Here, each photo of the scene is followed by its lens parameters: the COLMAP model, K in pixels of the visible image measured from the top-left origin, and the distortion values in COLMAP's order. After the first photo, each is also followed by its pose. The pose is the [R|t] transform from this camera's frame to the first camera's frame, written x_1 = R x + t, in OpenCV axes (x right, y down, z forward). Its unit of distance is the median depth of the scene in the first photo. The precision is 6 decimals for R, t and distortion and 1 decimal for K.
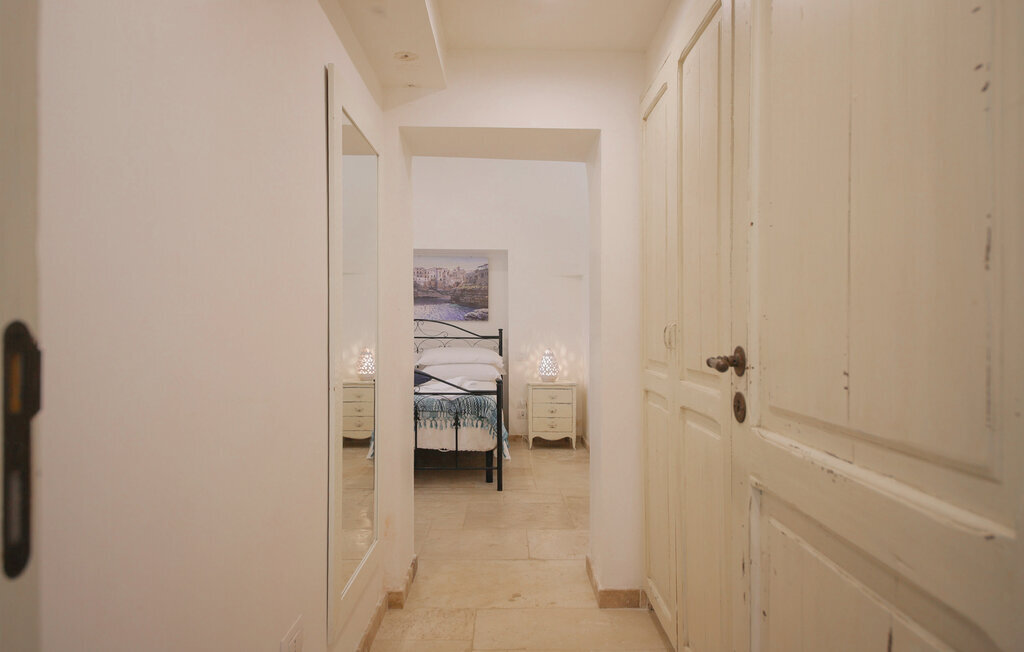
lens RADIAL K [[628.7, 0, 512.0], [0, 628.7, 326.0], [0, 0, 1]] dist [0.000213, -0.000010]
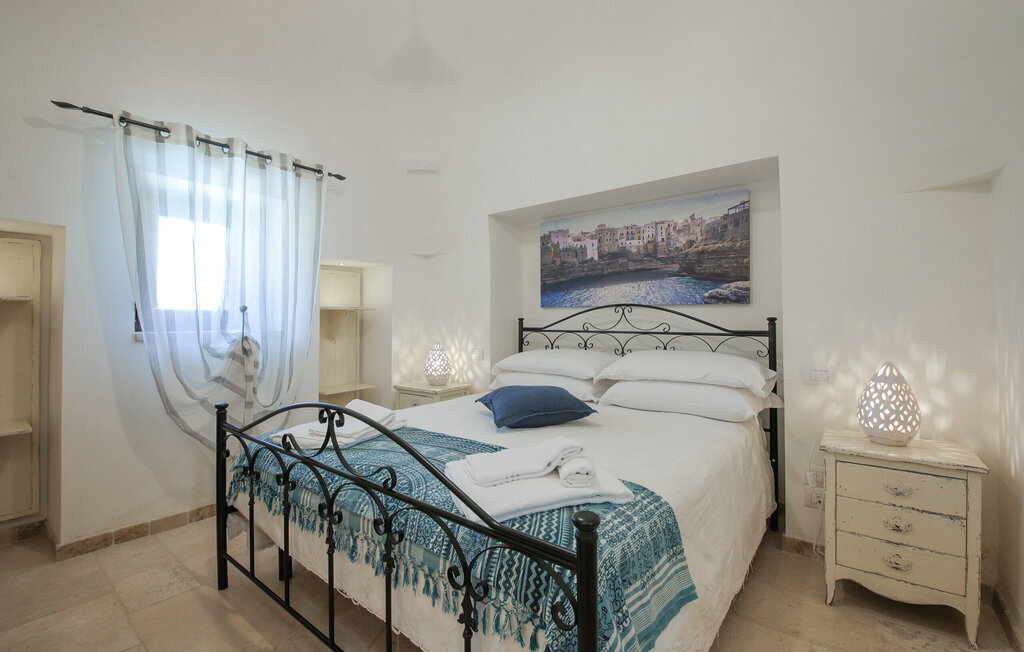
lens RADIAL K [[442.5, 0, 508.6], [0, 442.5, 316.6], [0, 0, 1]] dist [-0.000299, -0.012883]
pose [[0.769404, -0.015372, -0.638578, 0.048042], [0.011864, 0.999882, -0.009776, 0.004824], [0.638653, -0.000055, 0.769495, 0.578168]]
